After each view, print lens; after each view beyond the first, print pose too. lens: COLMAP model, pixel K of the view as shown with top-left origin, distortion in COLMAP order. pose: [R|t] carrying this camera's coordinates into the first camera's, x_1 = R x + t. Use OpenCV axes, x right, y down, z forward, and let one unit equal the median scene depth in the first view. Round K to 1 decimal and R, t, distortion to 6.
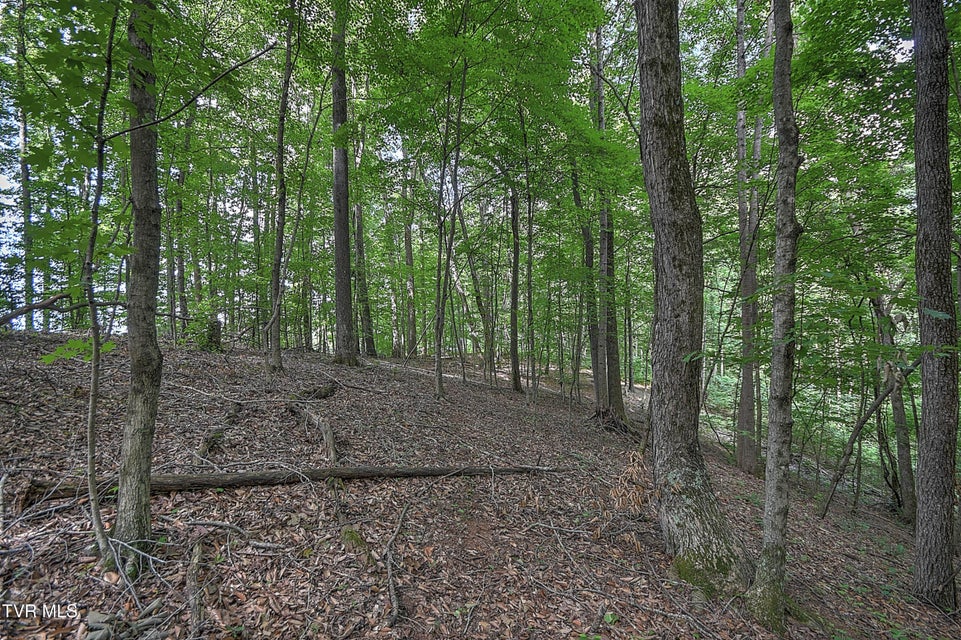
lens RADIAL K [[407.2, 0, 480.5], [0, 407.2, 320.0], [0, 0, 1]] dist [0.000406, -0.011678]
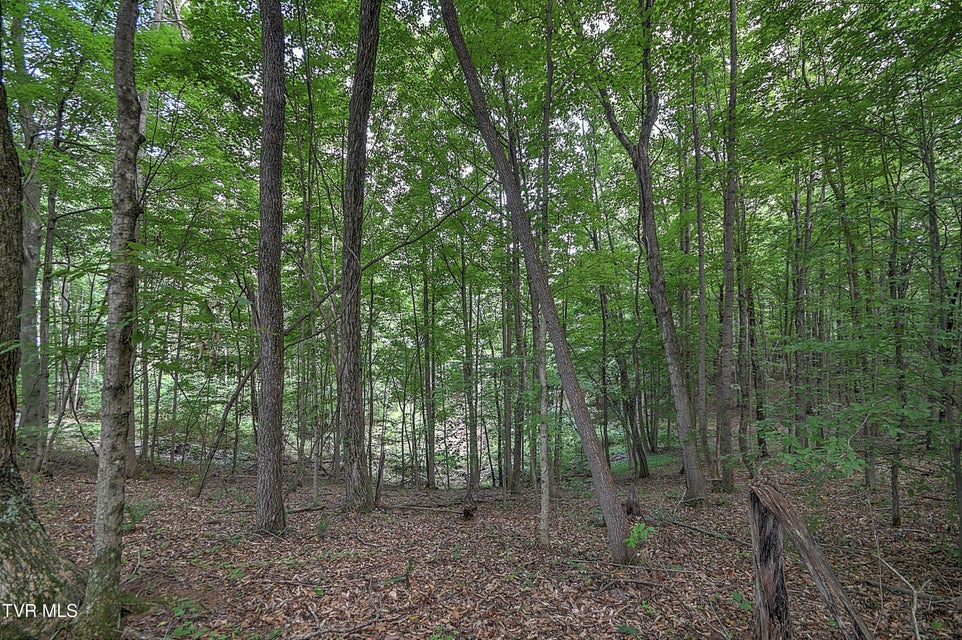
lens RADIAL K [[407.7, 0, 481.0], [0, 407.7, 320.0], [0, 0, 1]] dist [0.000406, -0.011678]
pose [[0.321682, 0.008656, 0.946808, 0.134871], [-0.019998, 0.999797, -0.002346, 0.023763], [-0.946636, -0.018180, 0.321790, -0.081474]]
